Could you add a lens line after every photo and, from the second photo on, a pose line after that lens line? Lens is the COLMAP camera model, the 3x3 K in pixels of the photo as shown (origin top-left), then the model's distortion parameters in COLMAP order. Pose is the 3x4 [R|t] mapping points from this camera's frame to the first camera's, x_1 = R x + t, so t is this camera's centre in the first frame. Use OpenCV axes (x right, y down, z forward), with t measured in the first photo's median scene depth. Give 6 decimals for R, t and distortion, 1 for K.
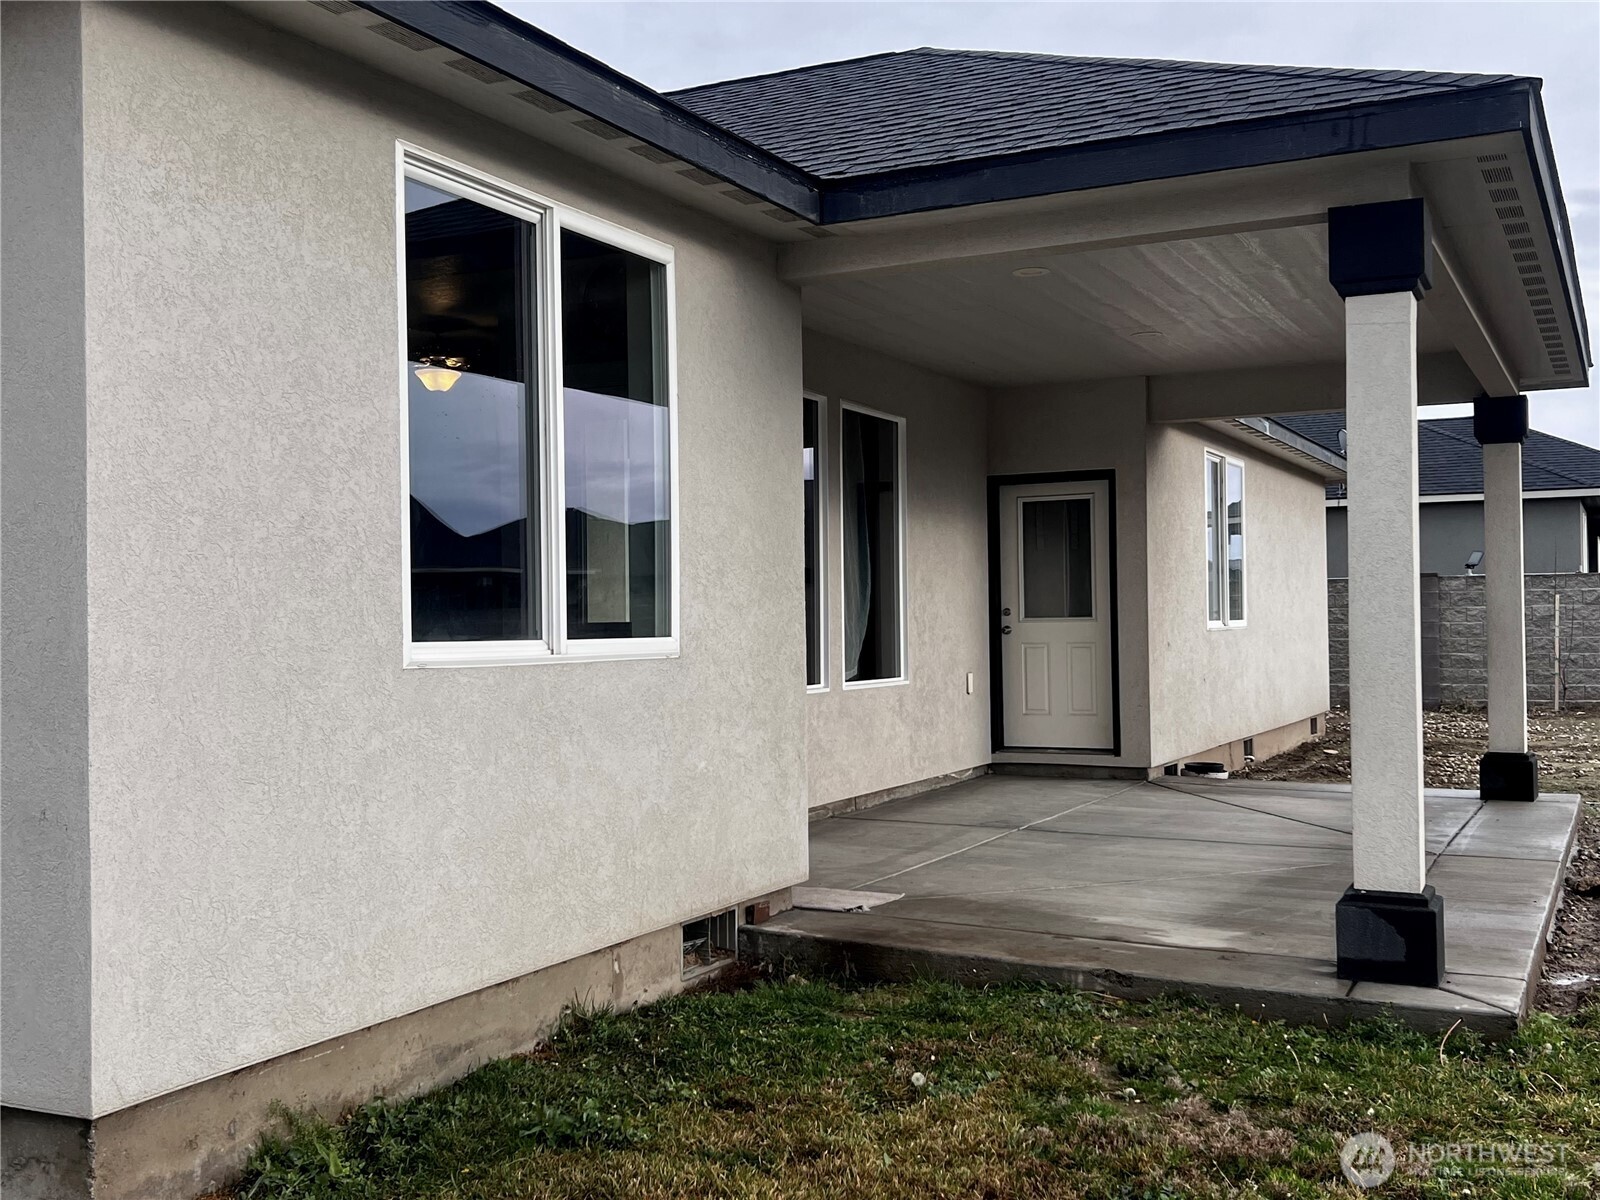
lens RADIAL K [[1658.6, 0, 804.0], [0, 1658.6, 605.3], [0, 0, 1]] dist [0.026420, 0.000000]
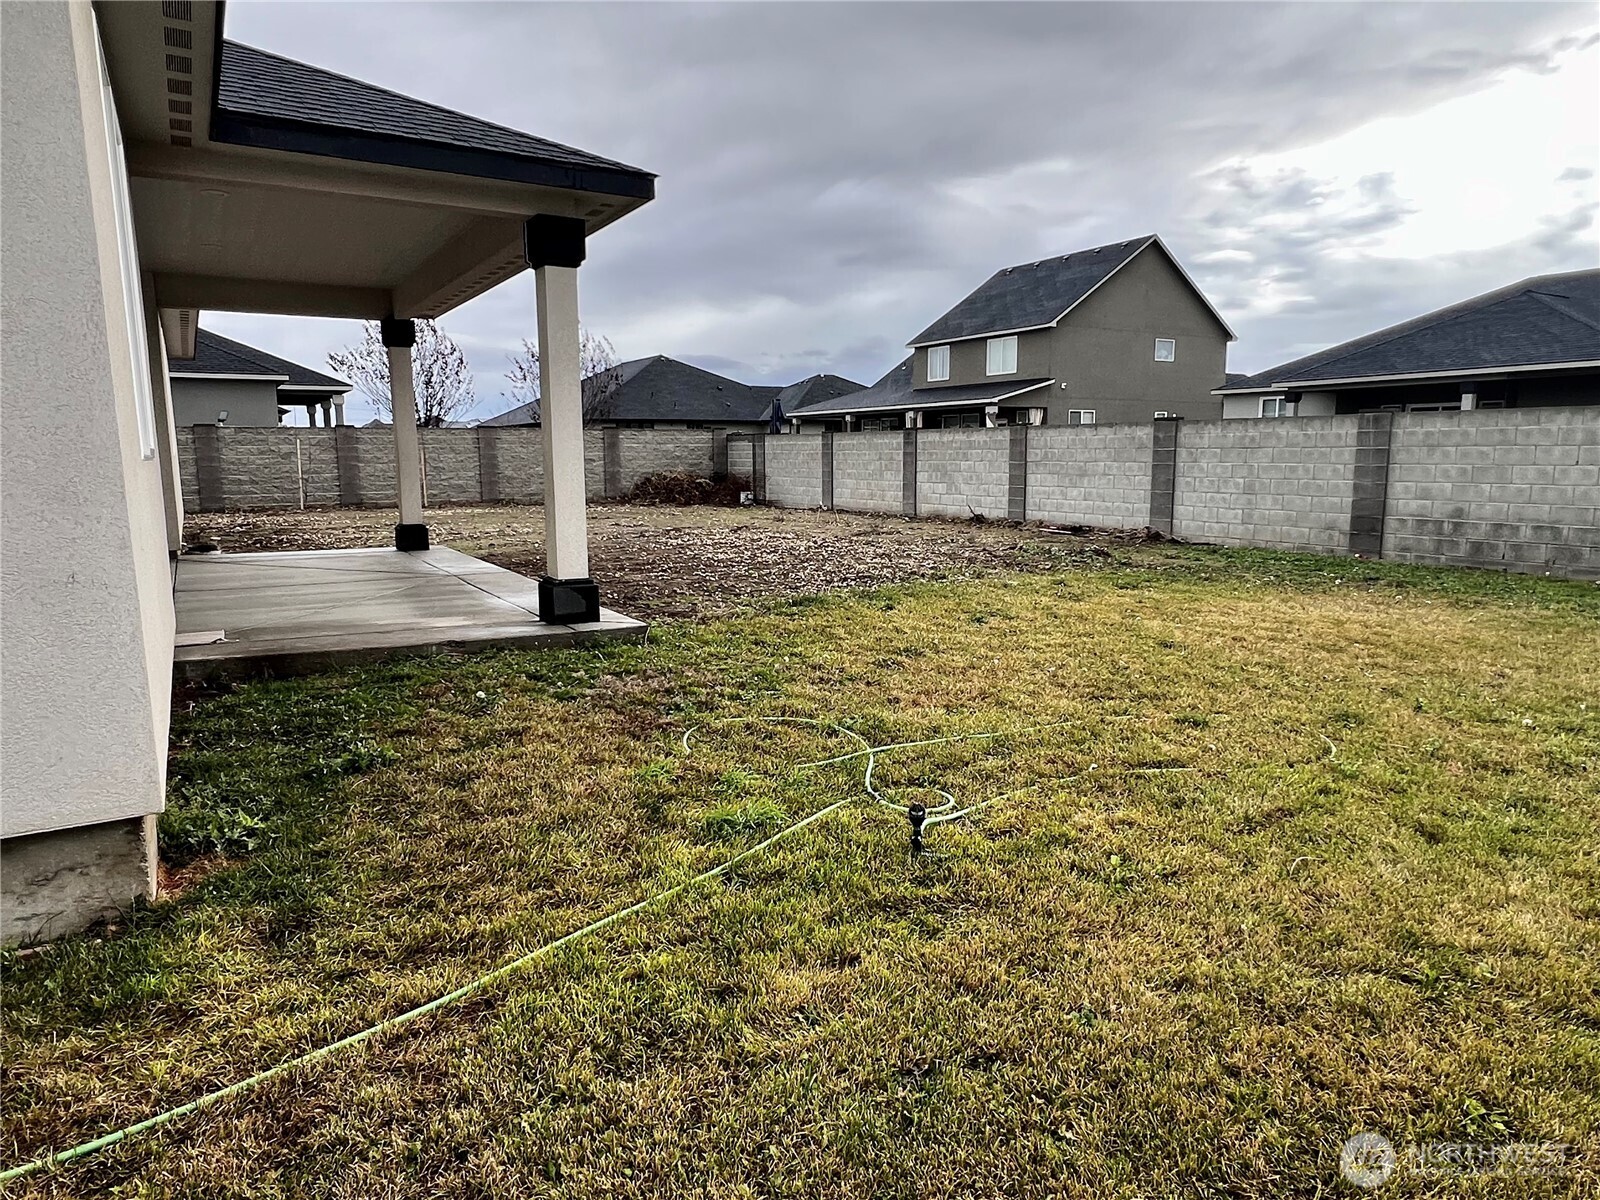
lens RADIAL K [[993.2, 0, 801.0], [0, 993.2, 604.2], [0, 0, 1]] dist [0.002677, 0.000387]
pose [[0.530313, -0.116230, 0.839797, -0.510867], [-0.011920, 0.989438, 0.144468, 0.025418], [-0.847718, -0.086624, 0.523326, 0.140255]]
